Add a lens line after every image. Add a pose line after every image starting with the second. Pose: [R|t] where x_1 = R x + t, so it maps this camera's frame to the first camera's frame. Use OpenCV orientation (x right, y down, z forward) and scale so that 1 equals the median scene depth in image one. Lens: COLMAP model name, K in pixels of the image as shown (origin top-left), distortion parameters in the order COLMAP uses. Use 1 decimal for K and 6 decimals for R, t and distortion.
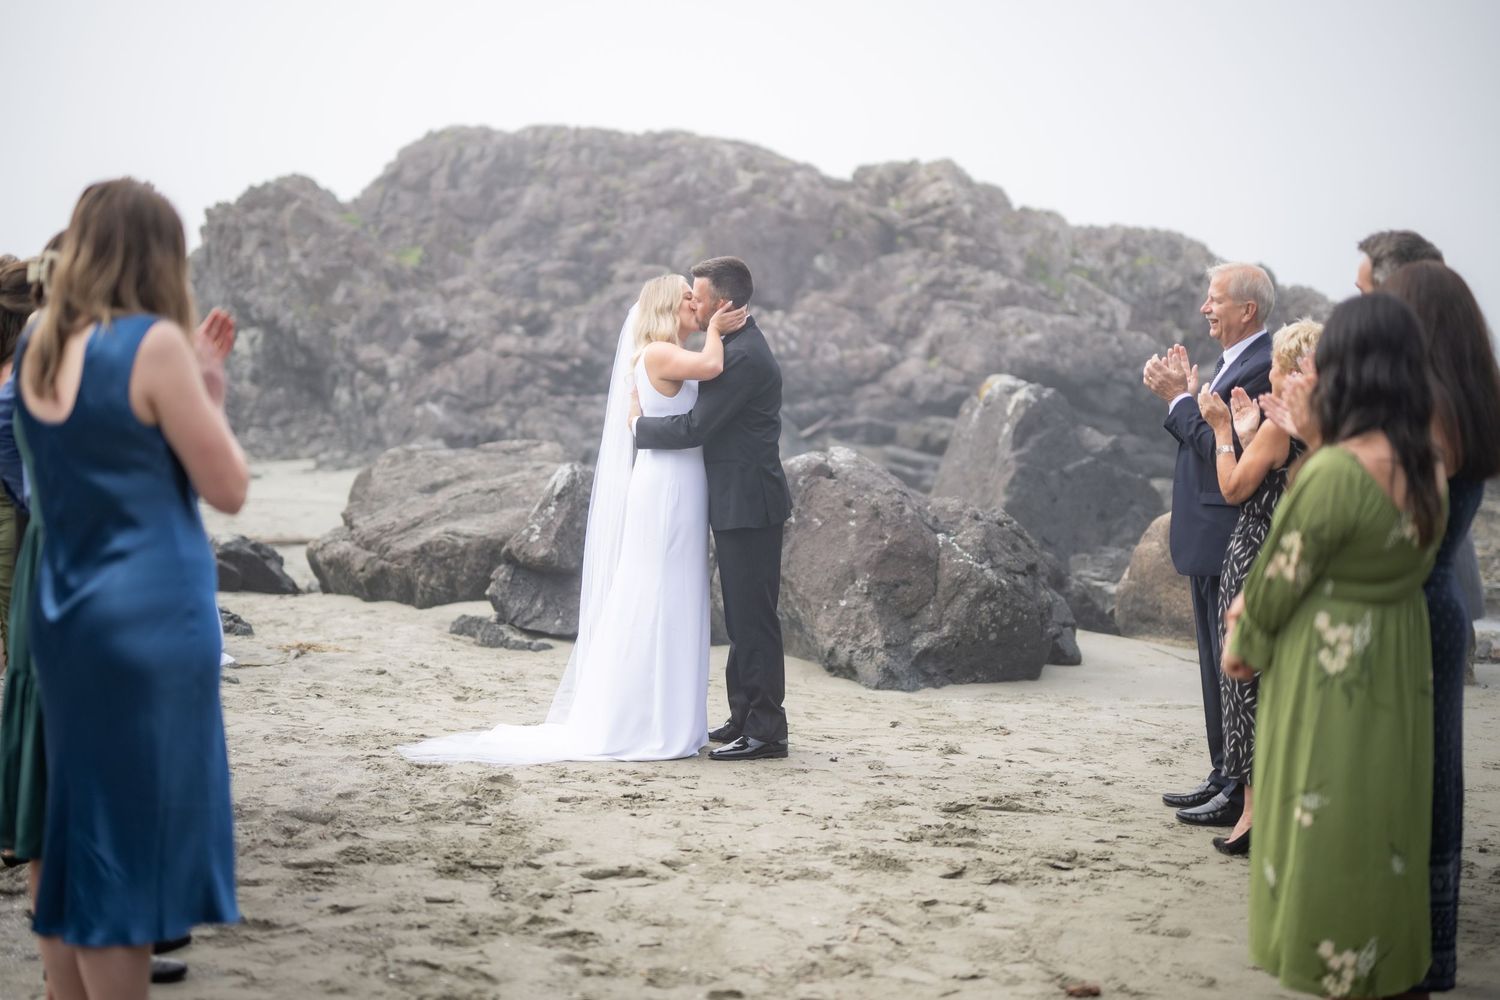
lens RADIAL K [[2271.5, 0, 734.1], [0, 2271.5, 492.7], [0, 0, 1]] dist [-0.015564, 0.131738]
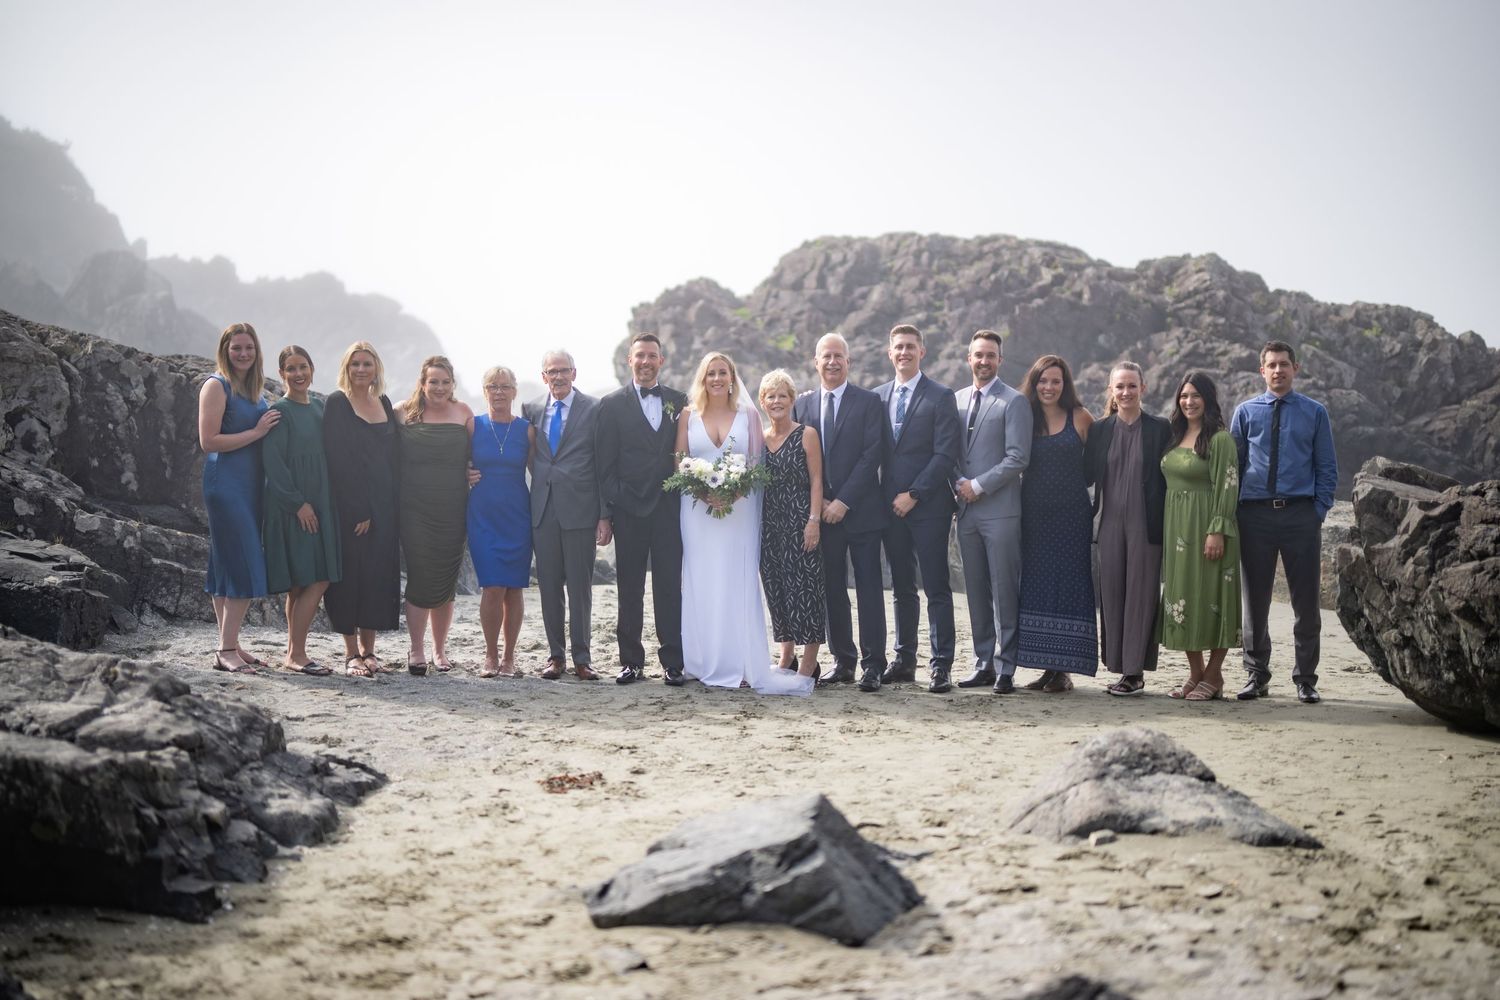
lens RADIAL K [[2175.5, 0, 751.9], [0, 2175.5, 535.8], [0, 0, 1]] dist [0.004613, 0.045612]
pose [[0.983317, -0.007451, -0.181747, 0.067698], [0.005784, 0.999936, -0.009702, 0.019070], [0.181808, 0.008489, 0.983297, -0.233848]]
